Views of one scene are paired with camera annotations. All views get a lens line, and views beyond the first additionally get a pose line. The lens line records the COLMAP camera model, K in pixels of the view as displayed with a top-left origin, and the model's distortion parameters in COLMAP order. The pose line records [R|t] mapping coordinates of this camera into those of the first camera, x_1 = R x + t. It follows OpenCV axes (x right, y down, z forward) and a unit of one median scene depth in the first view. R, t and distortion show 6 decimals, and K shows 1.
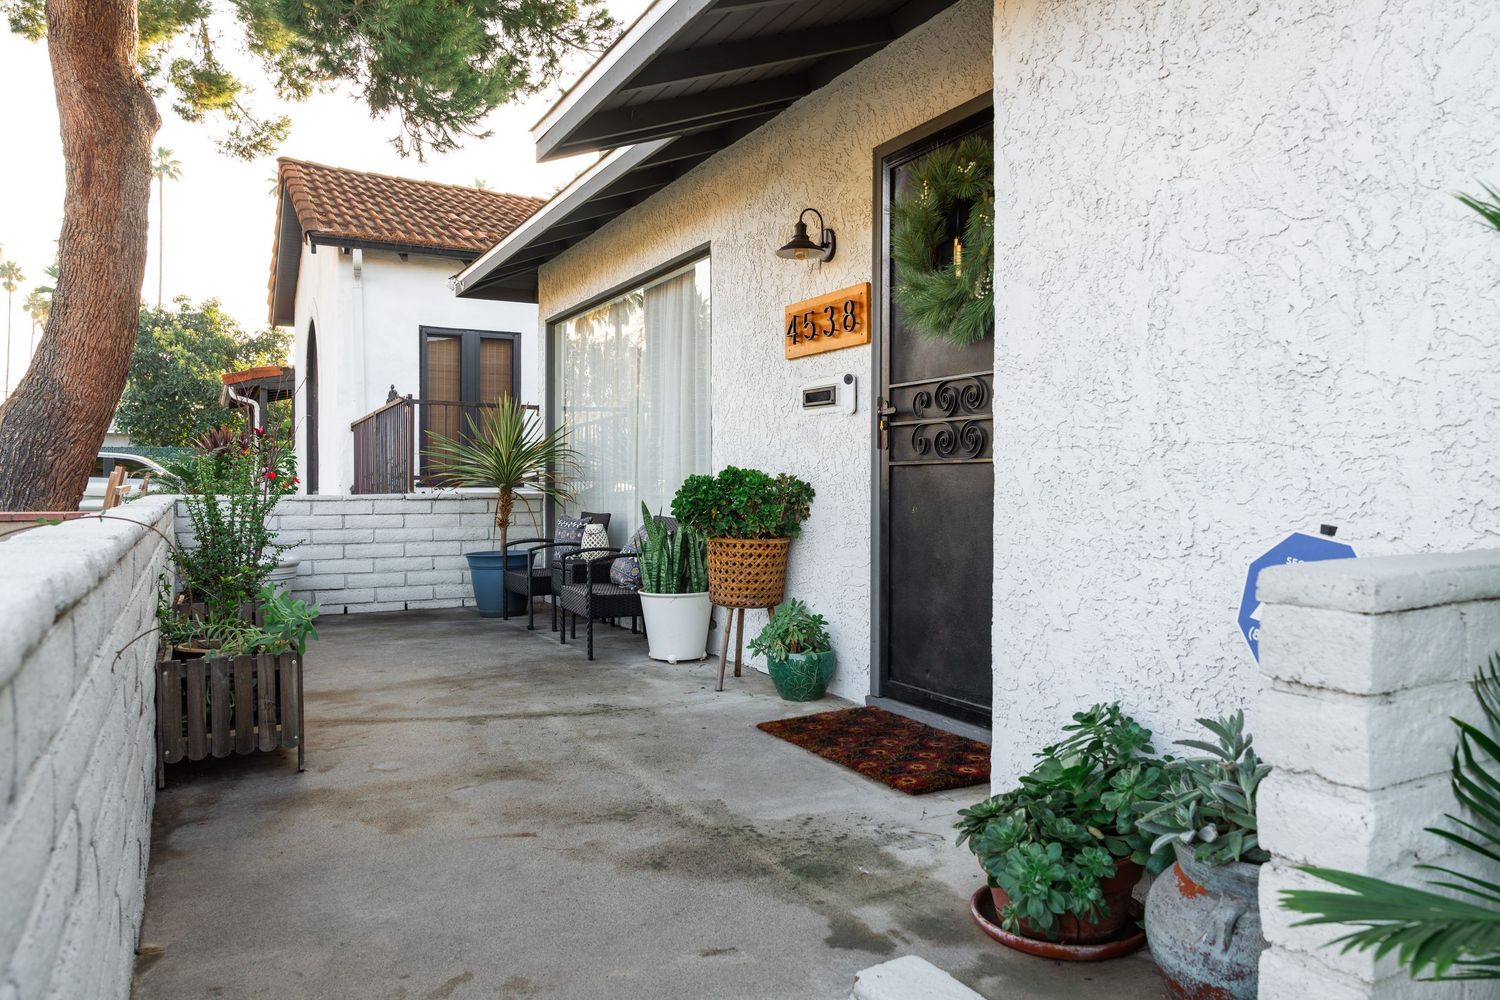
lens RADIAL K [[1029.6, 0, 750.1], [0, 1029.6, 496.8], [0, 0, 1]] dist [-0.011651, 0.003142]
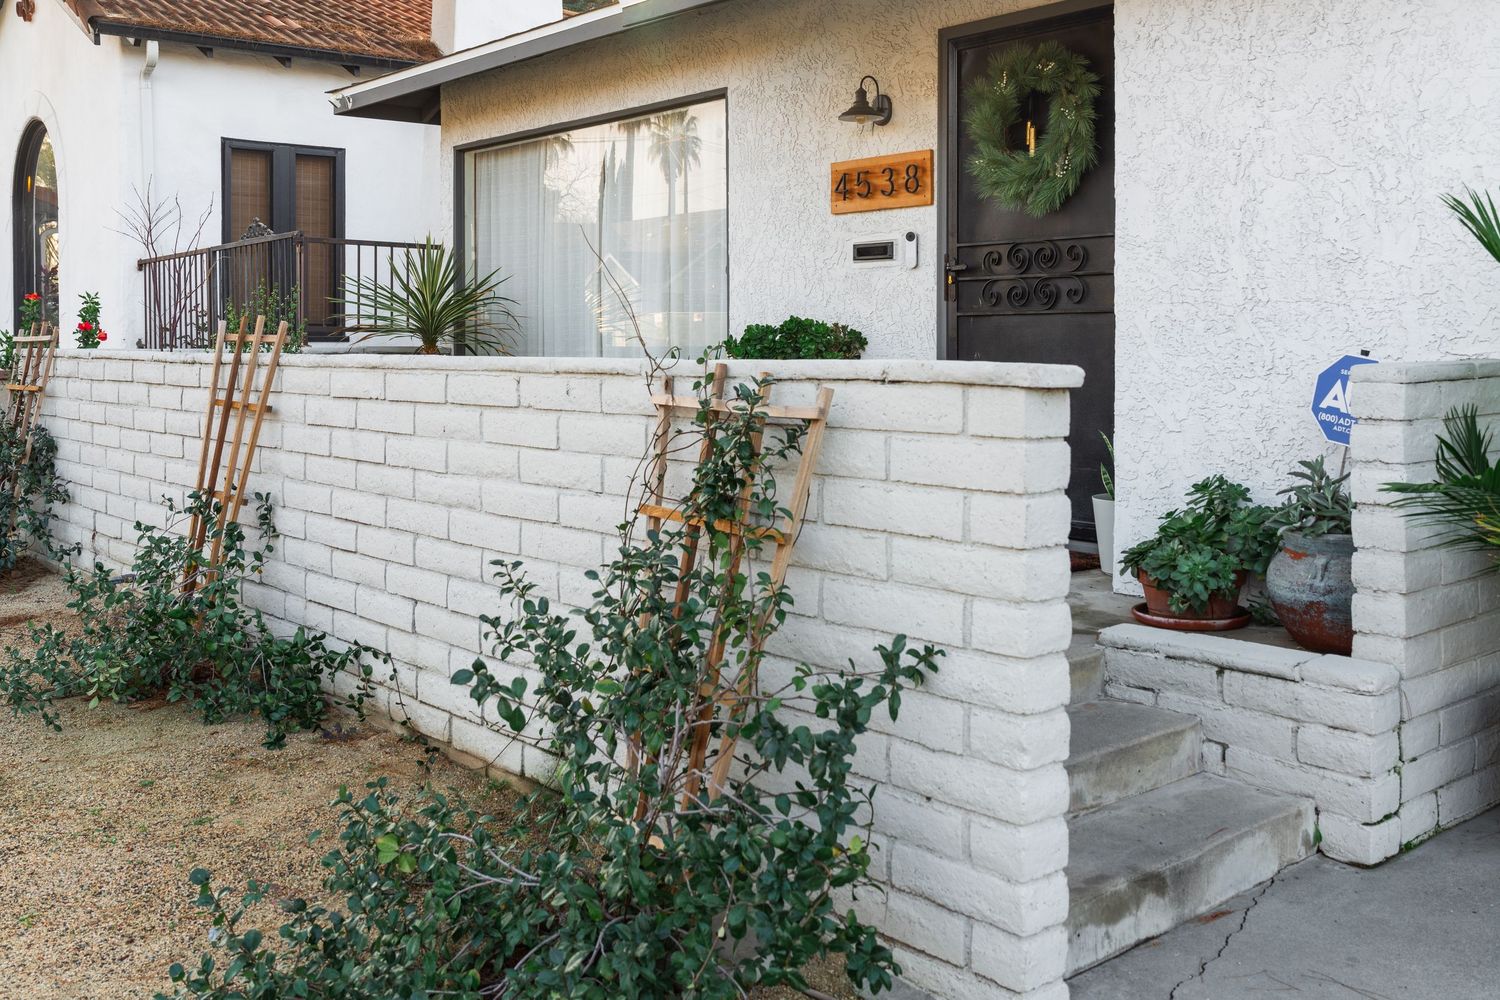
lens RADIAL K [[1480.2, 0, 746.3], [0, 1480.2, 352.2], [0, 0, 1]] dist [0.000318, -0.008135]
pose [[0.980334, -0.000643, 0.197347, -0.384874], [0.002016, 0.999975, -0.006758, 0.018414], [-0.197337, 0.007023, 0.980310, -0.502544]]
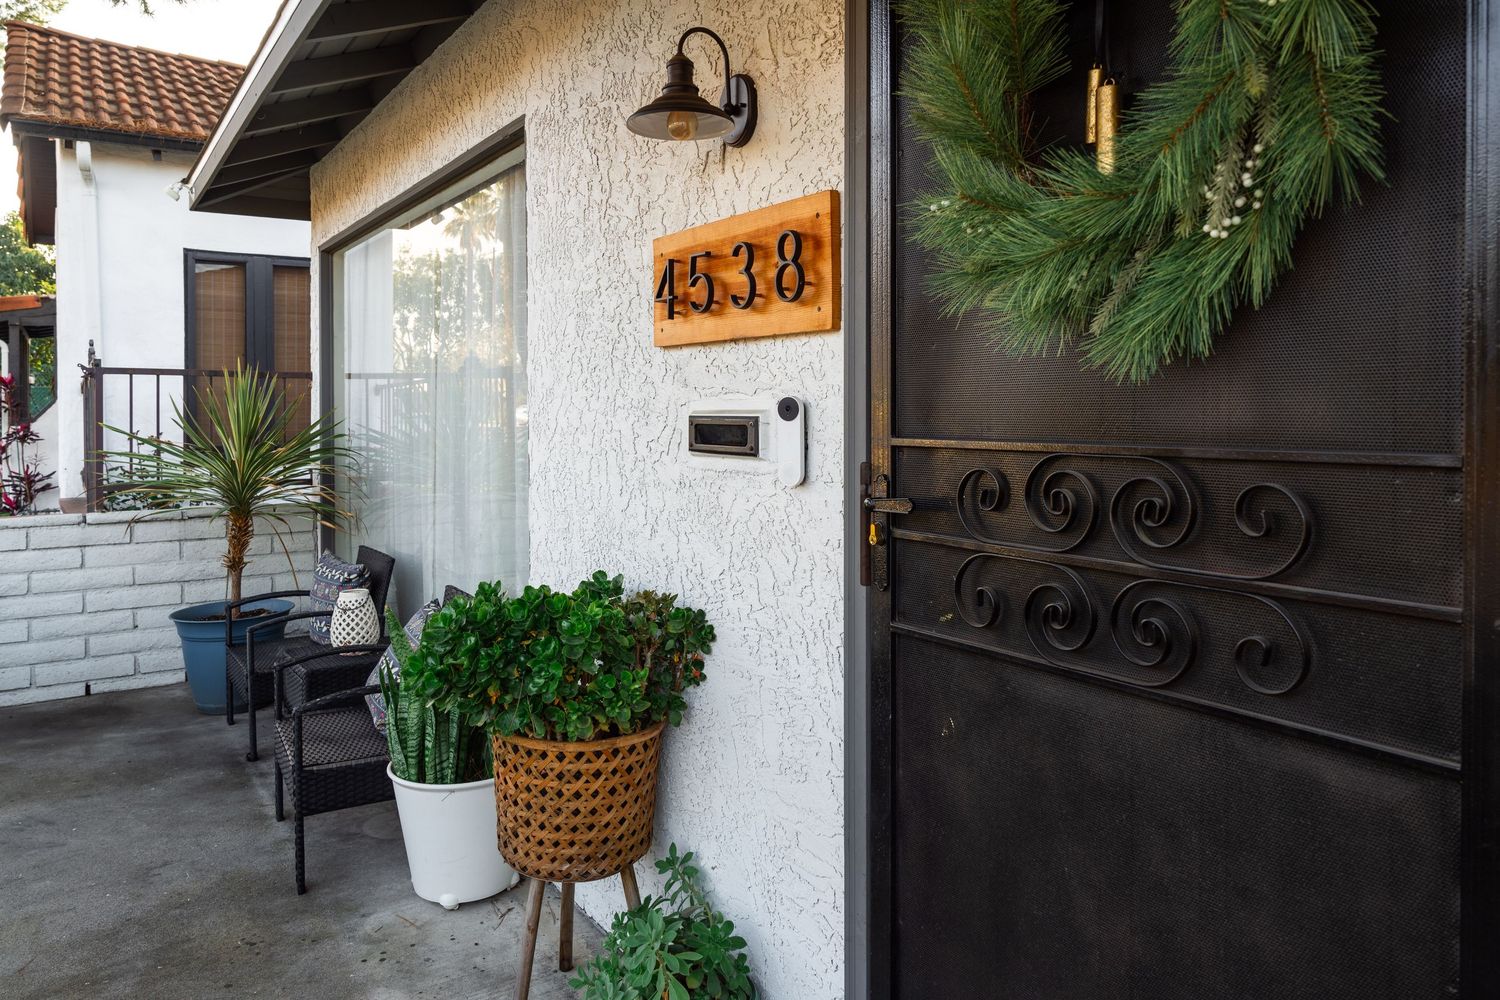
lens RADIAL K [[1045.5, 0, 749.9], [0, 1045.5, 423.7], [0, 0, 1]] dist [-0.006438, 0.002725]
pose [[0.995896, -0.005841, 0.090317, 0.038357], [0.005286, 0.999966, 0.006390, -0.111053], [-0.090351, -0.005886, 0.995893, 0.553889]]
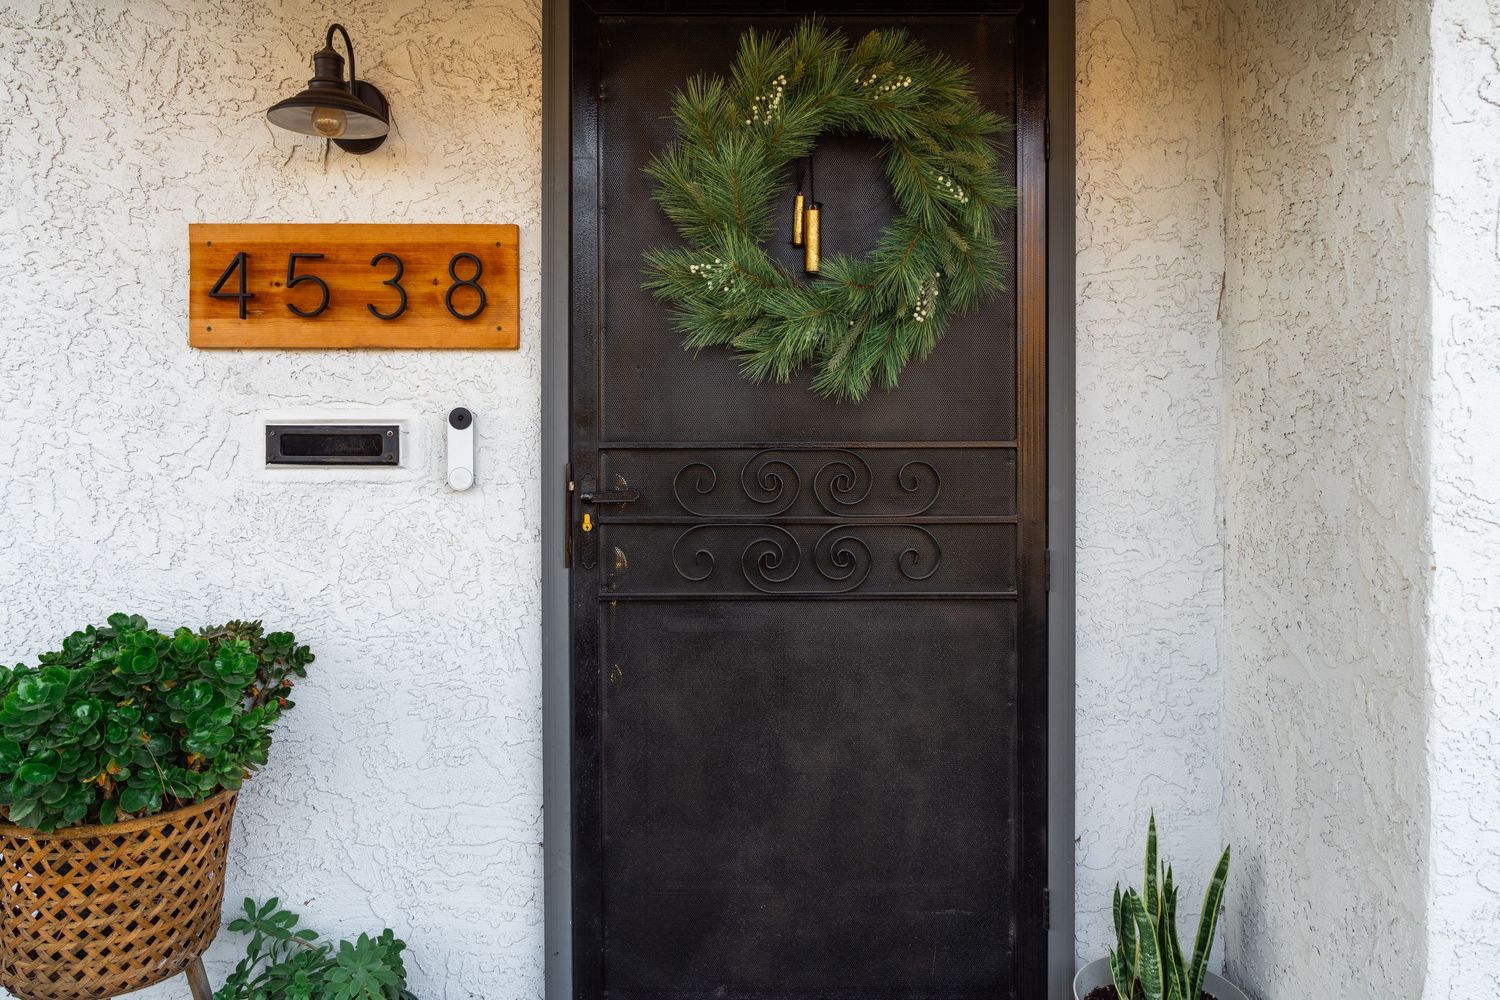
lens RADIAL K [[1024.4, 0, 795.7], [0, 1024.4, 433.5], [0, 0, 1]] dist [-0.006002, 0.000673]
pose [[0.464346, -0.009844, 0.885599, -0.251977], [0.008249, 0.999943, 0.006790, -0.109326], [-0.885615, 0.004152, 0.464401, 0.643633]]
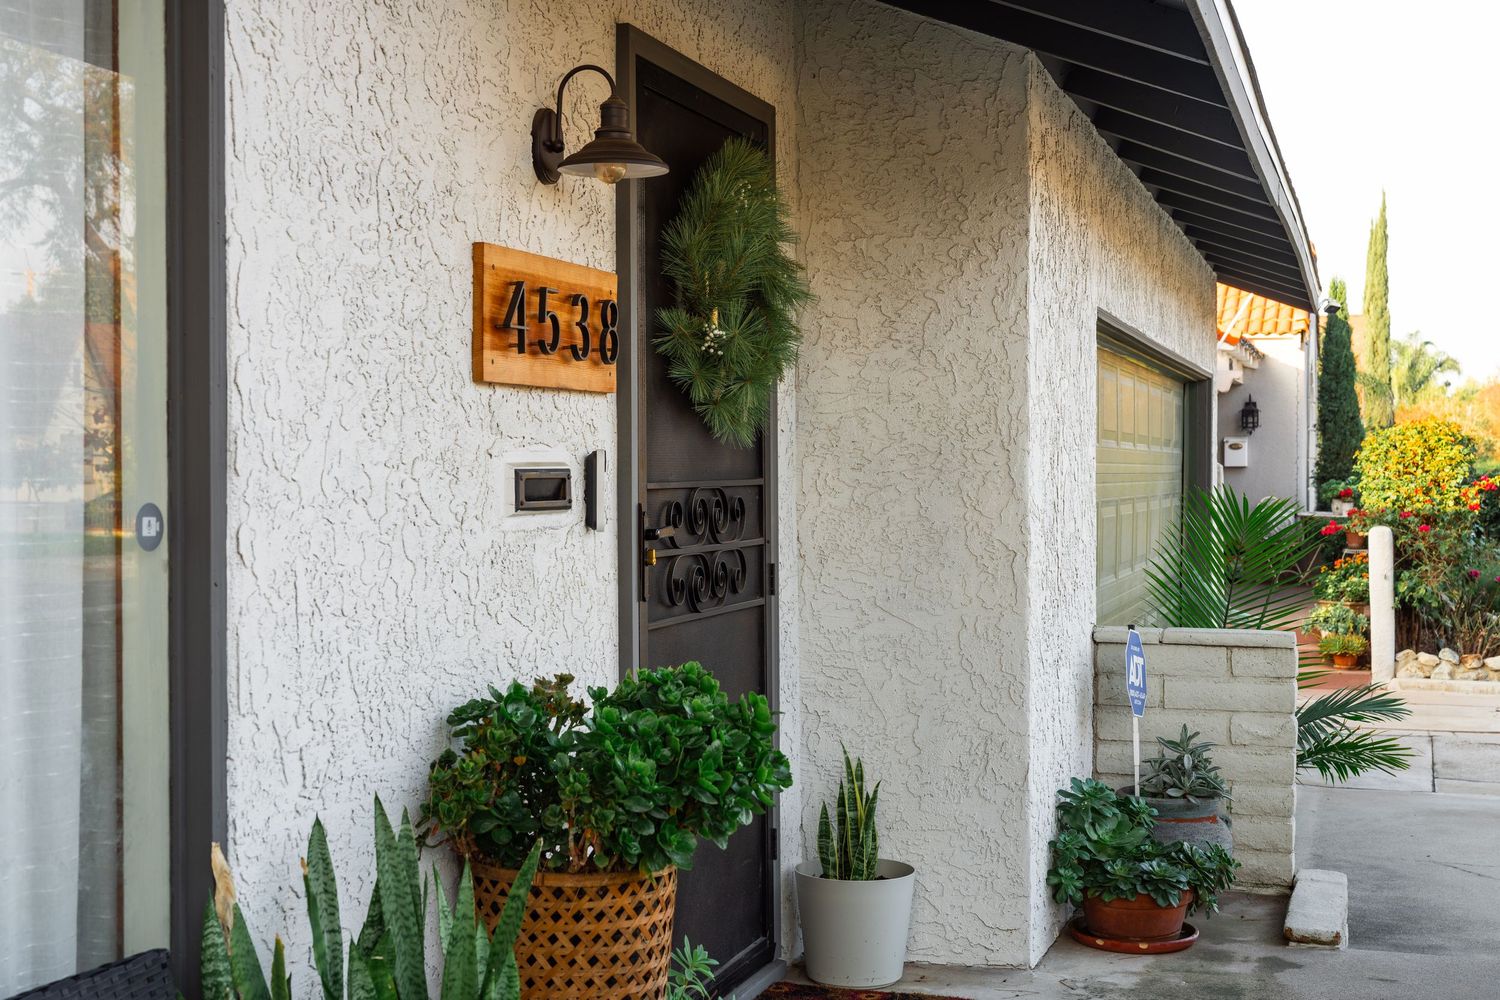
lens RADIAL K [[2025.1, 0, 748.9], [0, 2025.1, 497.1], [0, 0, 1]] dist [0.021294, -0.017603]
pose [[-0.697062, -0.012958, 0.716894, -0.636416], [0.006496, 0.999682, 0.024386, -0.120502], [-0.716981, 0.021656, -0.696756, 1.617349]]
